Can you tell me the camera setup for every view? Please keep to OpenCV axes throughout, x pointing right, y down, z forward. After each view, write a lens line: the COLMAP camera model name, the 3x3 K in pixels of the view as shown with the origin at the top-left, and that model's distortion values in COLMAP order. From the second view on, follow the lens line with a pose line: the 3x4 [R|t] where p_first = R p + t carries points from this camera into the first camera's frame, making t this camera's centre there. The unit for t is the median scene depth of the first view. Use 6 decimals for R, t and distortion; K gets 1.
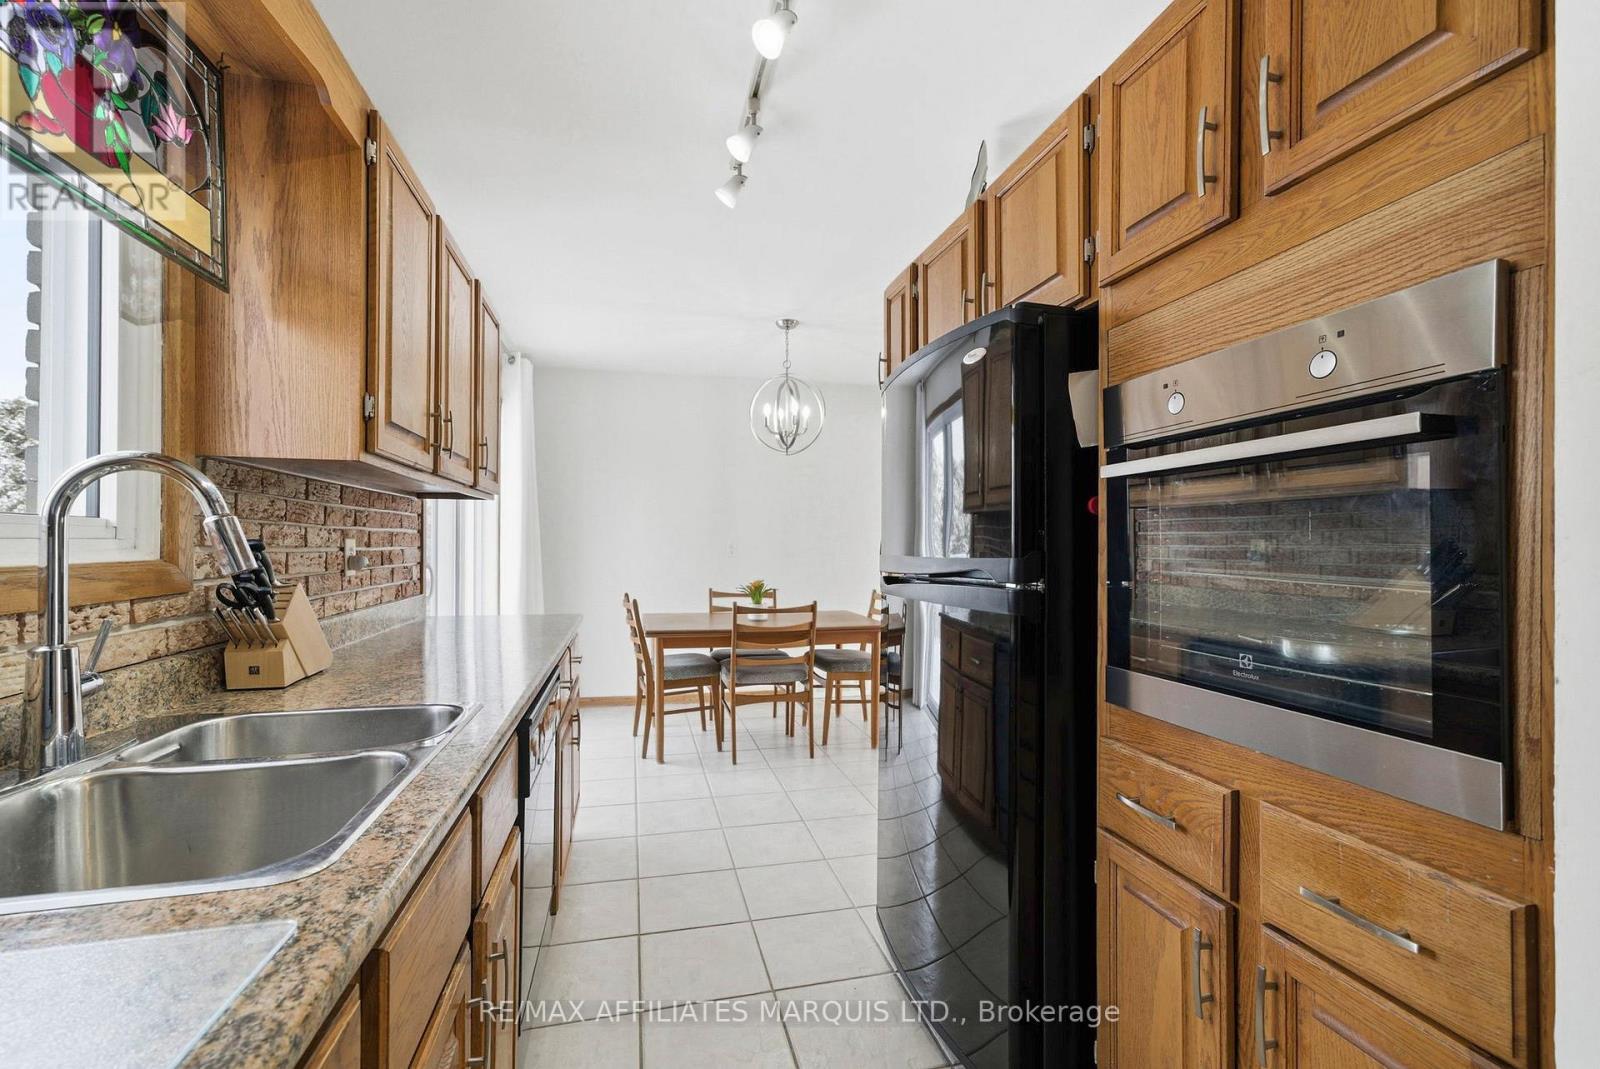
lens RADIAL K [[656.2, 0, 803.8], [0, 656.2, 549.6], [0, 0, 1]] dist [-0.019541, 0.000177]
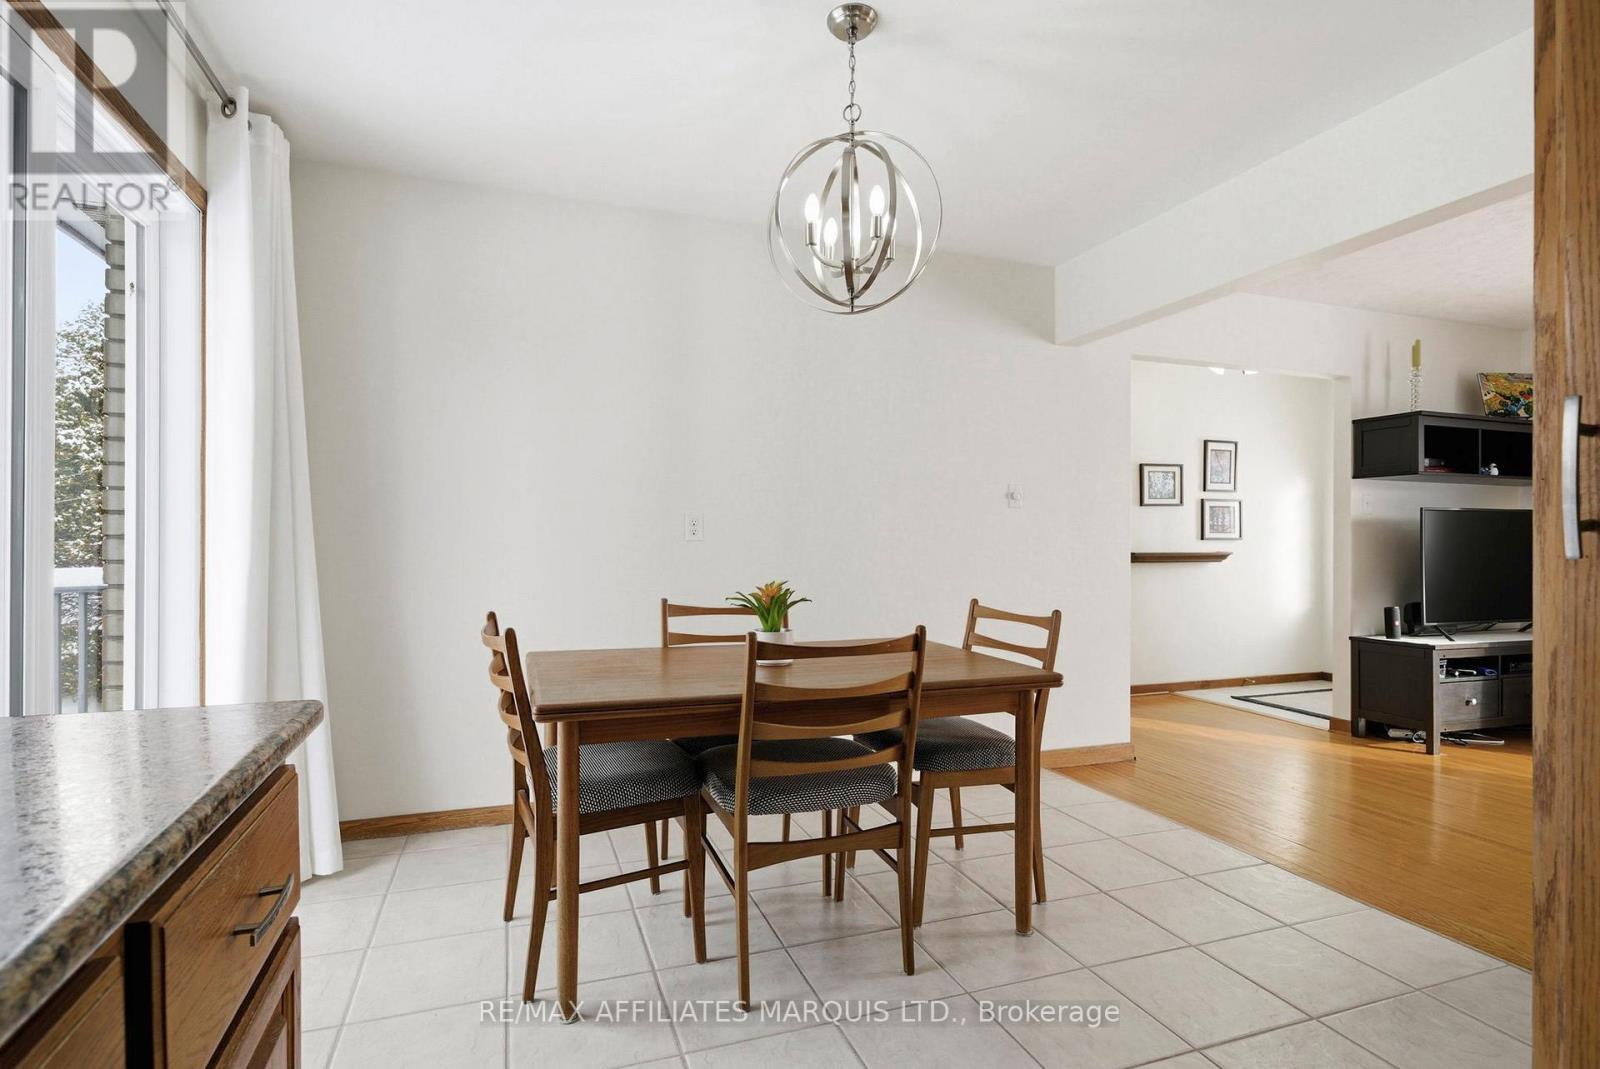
lens RADIAL K [[747.8, 0, 794.7], [0, 747.8, 540.0], [0, 0, 1]] dist [0.001262, 0.000976]
pose [[0.993910, -0.001406, 0.110182, -0.123047], [0.002372, 0.999960, -0.008636, 0.021652], [-0.110165, 0.008845, 0.993874, 0.479979]]
